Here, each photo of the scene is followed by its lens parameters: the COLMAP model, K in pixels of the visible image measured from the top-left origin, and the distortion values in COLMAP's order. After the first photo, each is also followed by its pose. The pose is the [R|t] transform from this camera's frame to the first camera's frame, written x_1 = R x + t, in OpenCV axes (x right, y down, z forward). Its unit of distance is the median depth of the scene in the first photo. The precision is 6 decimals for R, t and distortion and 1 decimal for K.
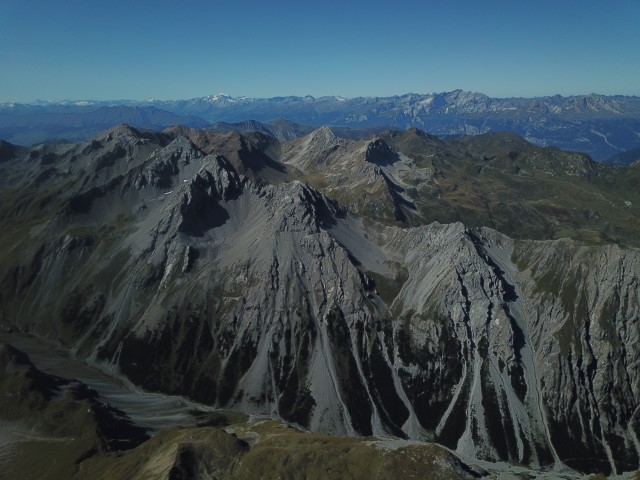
lens RADIAL K [[485.9, 0, 316.4], [0, 485.9, 240.8], [0, 0, 1]] dist [0.006413, -0.005497]
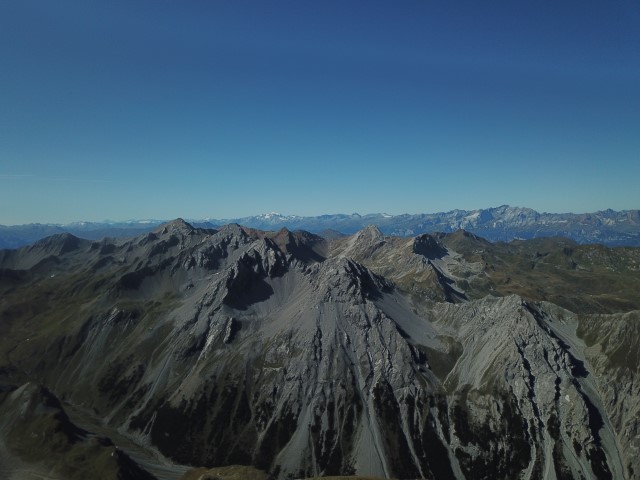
lens RADIAL K [[488.2, 0, 316.3], [0, 488.2, 240.5], [0, 0, 1]] dist [0.000089, 0.001434]
pose [[0.995333, 0.000036, -0.096499, 0.002726], [-0.022828, 0.971706, -0.235088, 0.098180], [0.093760, 0.236194, 0.967172, 0.029387]]
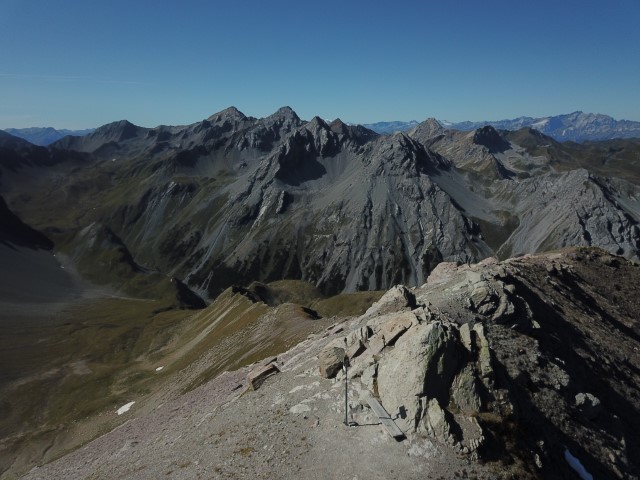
lens RADIAL K [[488.2, 0, 316.3], [0, 488.2, 240.5], [0, 0, 1]] dist [0.000089, 0.001434]
pose [[0.978738, 0.050680, -0.198752, 0.005599], [-0.061912, 0.996793, -0.050706, 0.179527], [0.195545, 0.061933, 0.978737, 0.053197]]
